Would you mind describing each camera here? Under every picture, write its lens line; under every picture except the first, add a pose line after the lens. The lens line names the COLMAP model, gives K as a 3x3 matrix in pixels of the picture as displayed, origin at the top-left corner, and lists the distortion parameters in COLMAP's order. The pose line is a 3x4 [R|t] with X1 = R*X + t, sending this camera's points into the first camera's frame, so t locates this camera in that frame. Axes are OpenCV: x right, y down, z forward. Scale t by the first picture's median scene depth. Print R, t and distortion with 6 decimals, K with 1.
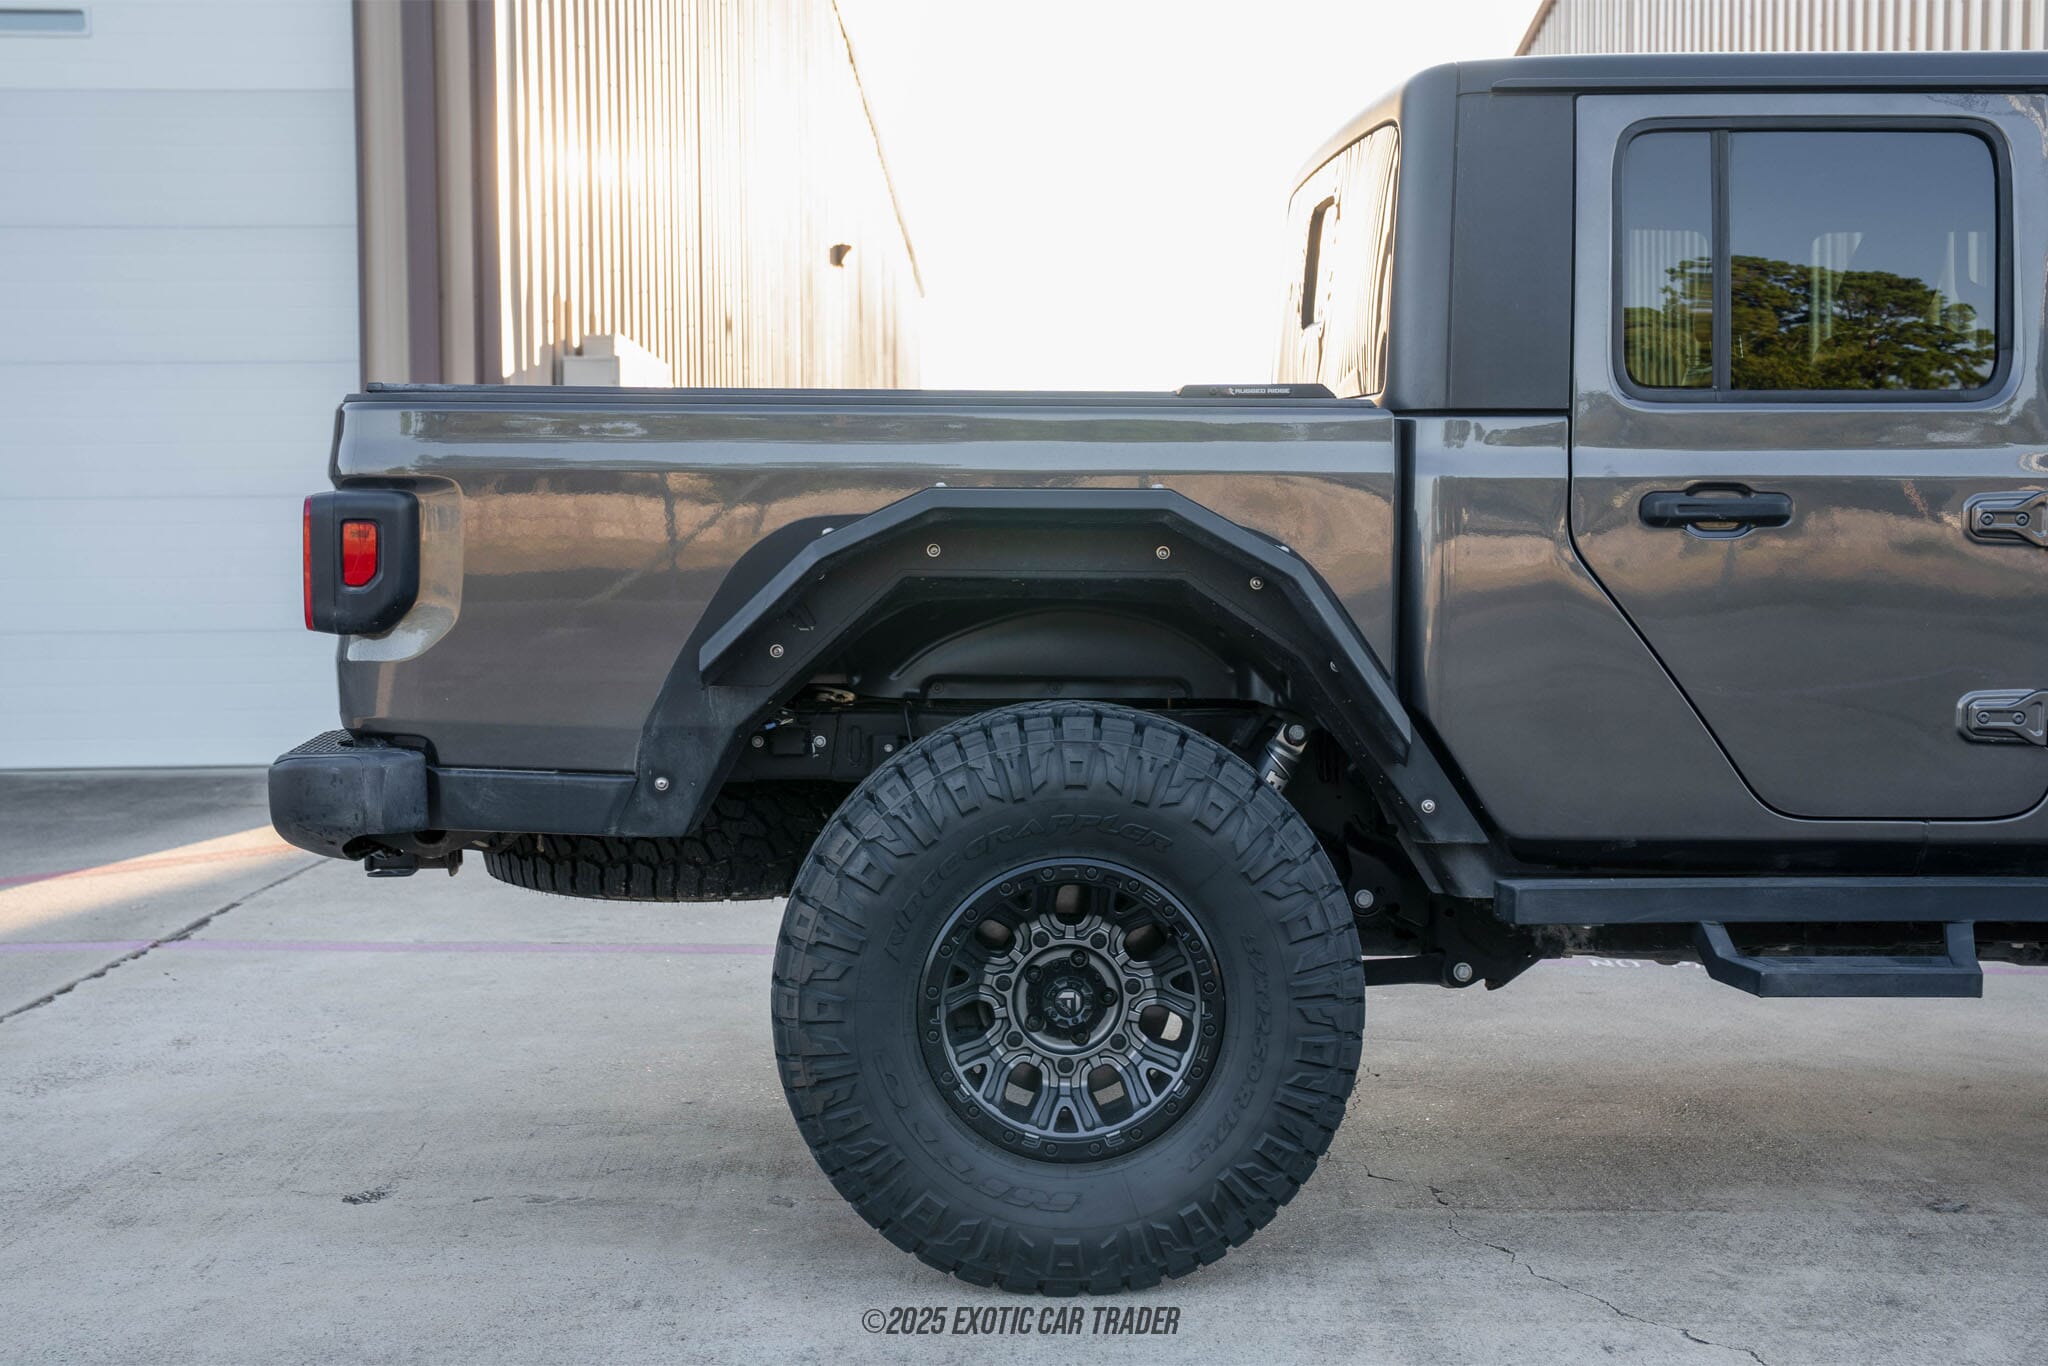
lens RADIAL K [[2524.4, 0, 1024.0], [0, 2524.4, 683.0], [0, 0, 1]] dist [0.082569, 0.066772]
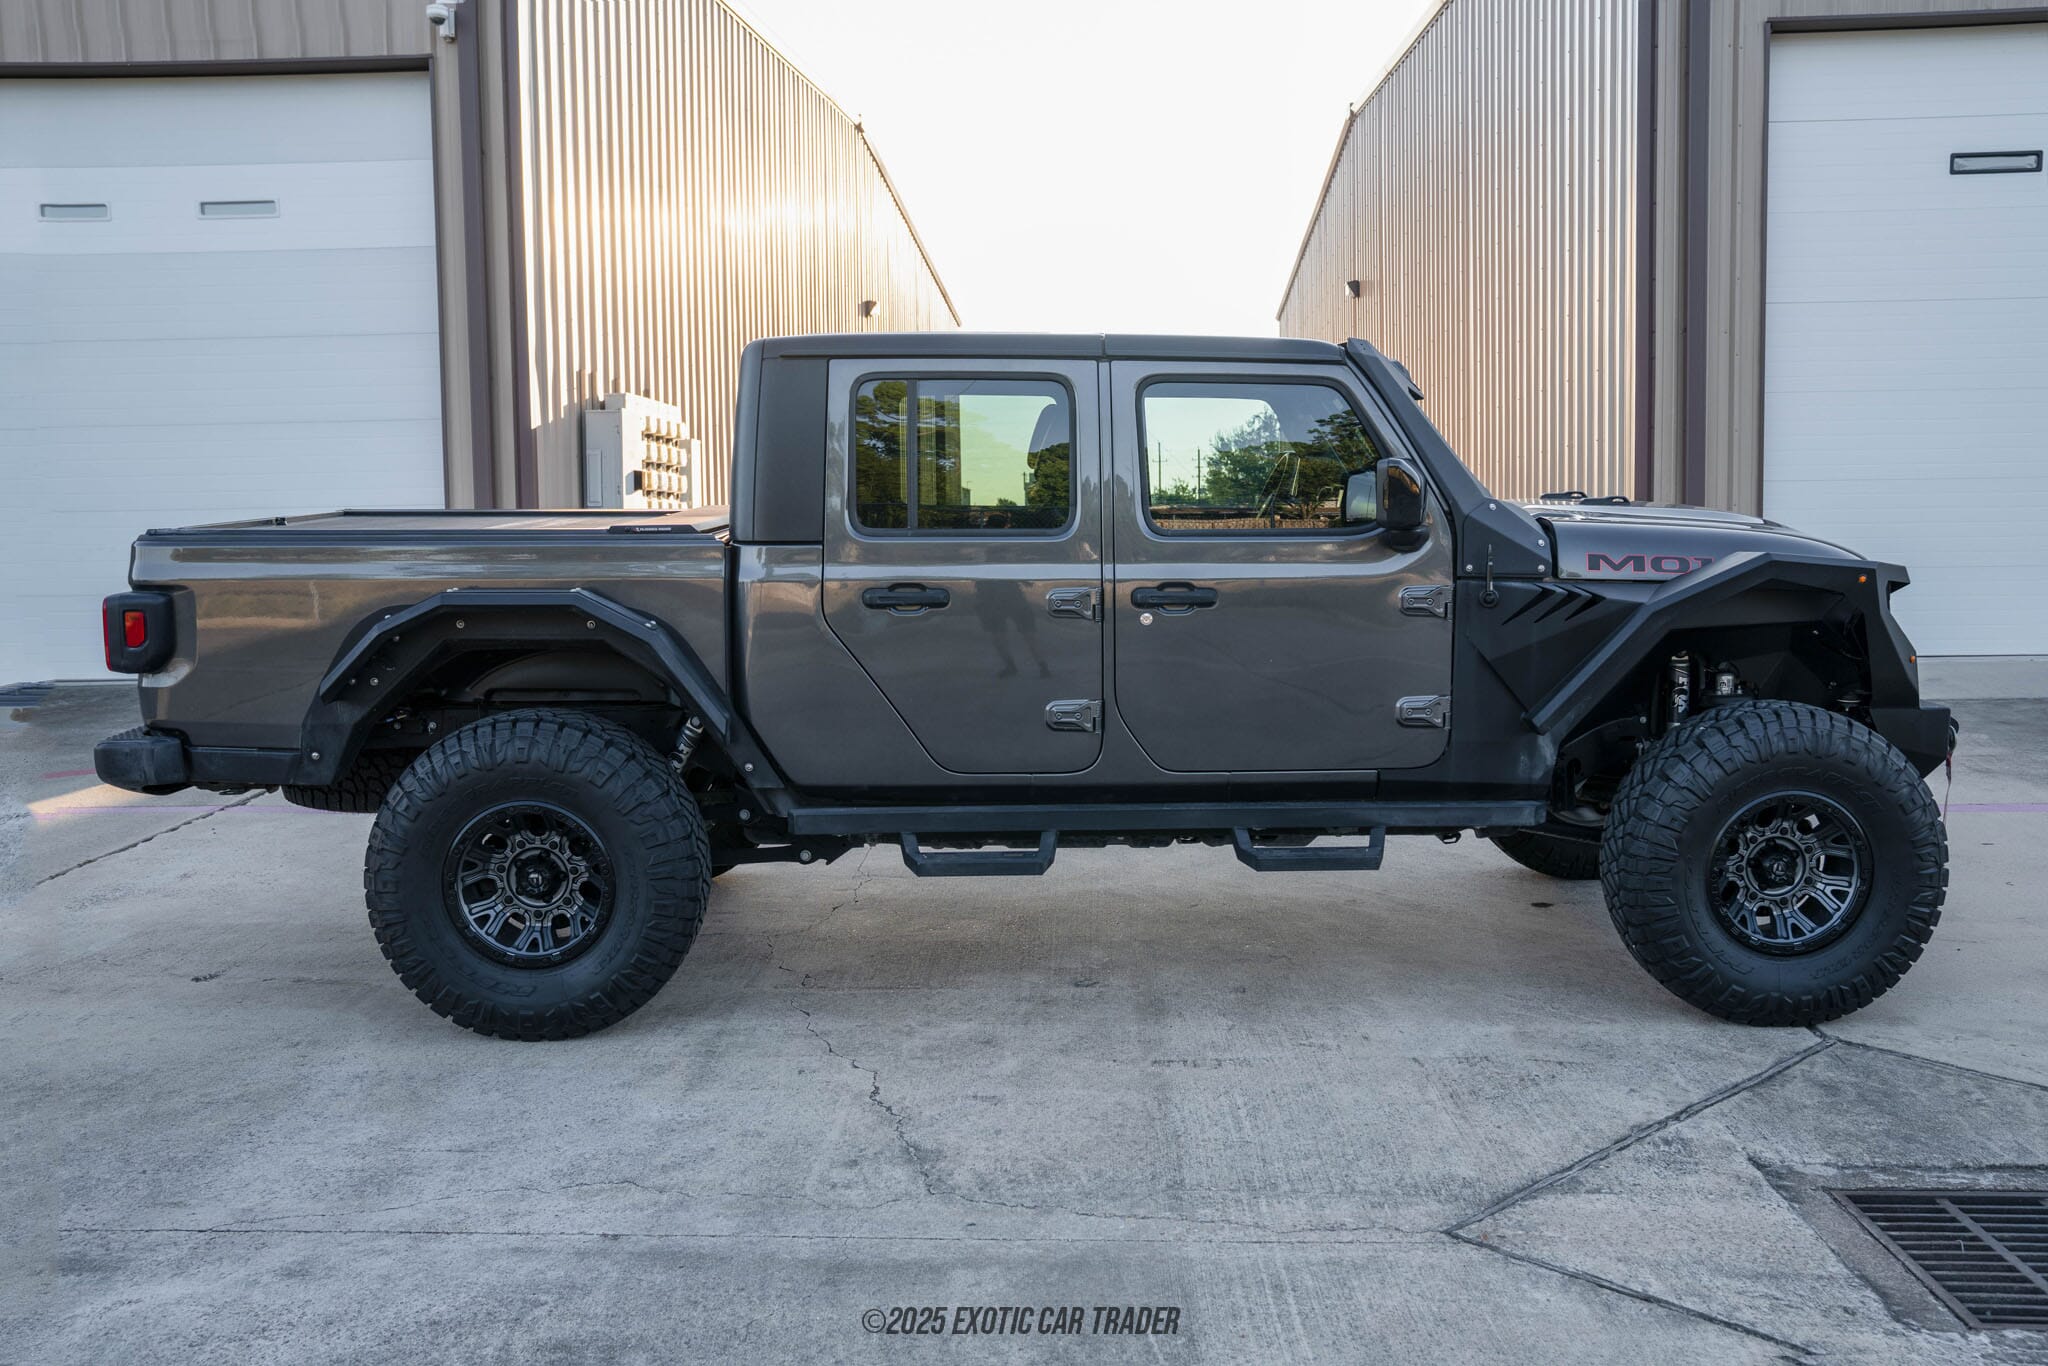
lens RADIAL K [[1757.1, 0, 1090.4], [0, 1757.1, 681.6], [0, 0, 1]] dist [-0.001771, 0.001871]
pose [[0.999439, -0.002252, -0.033411, 0.446834], [0.004499, 0.997720, 0.067333, -0.093721], [0.033183, -0.067445, 0.997171, -0.208844]]
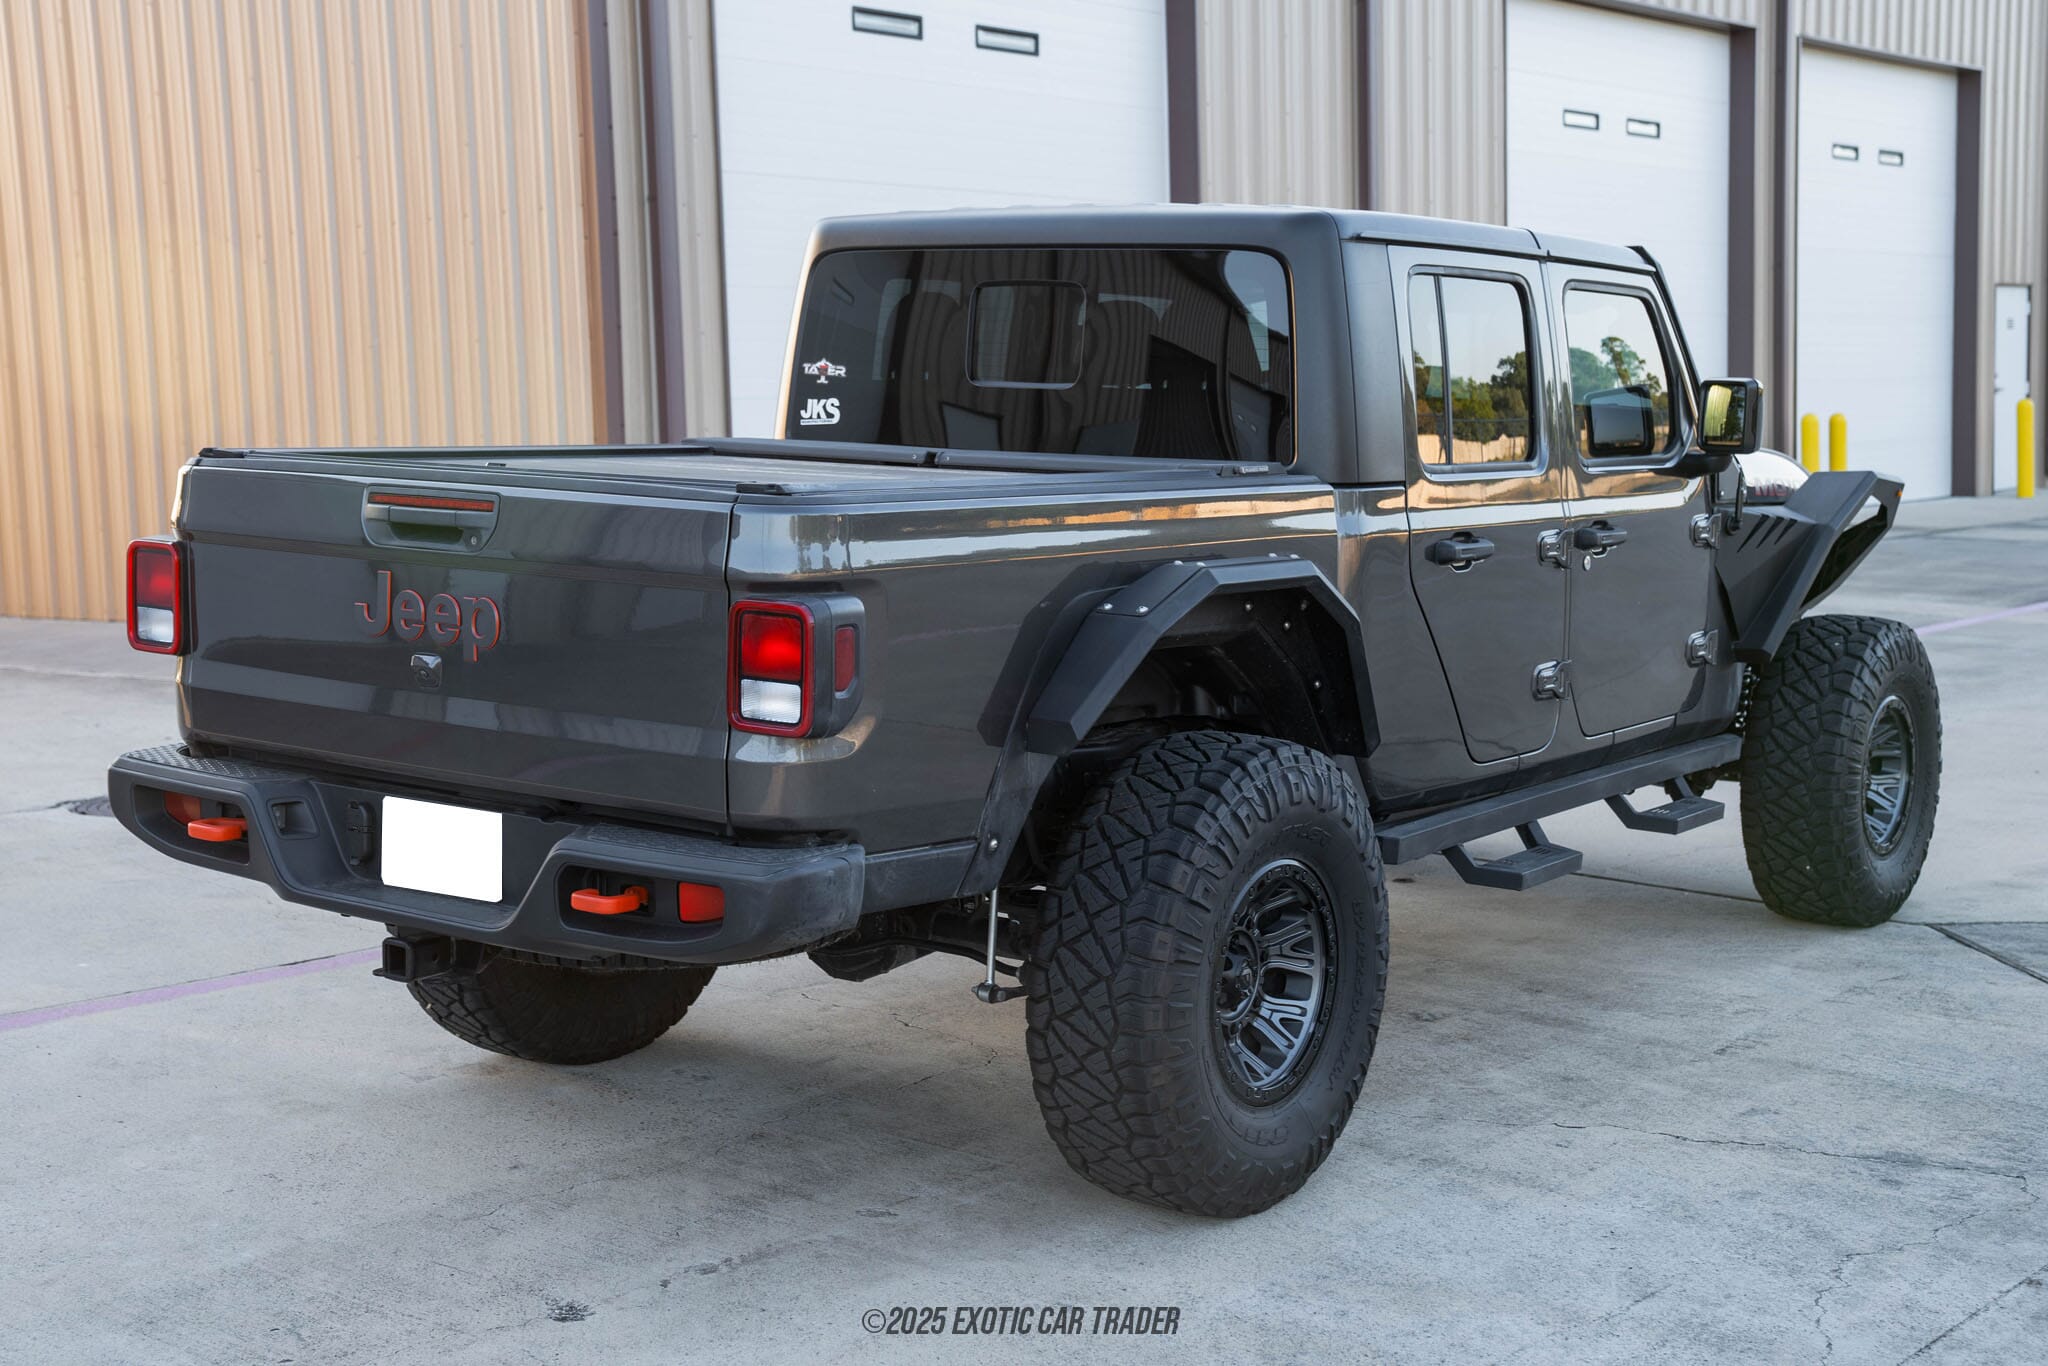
lens RADIAL K [[2654.1, 0, 1034.3], [0, 2654.1, 660.0], [0, 0, 1]] dist [0.118202, 0.106859]
pose [[0.623685, -0.077448, 0.777829, -1.038486], [0.031429, 0.996759, 0.074046, -0.126536], [-0.781043, -0.021735, 0.624098, 0.271019]]
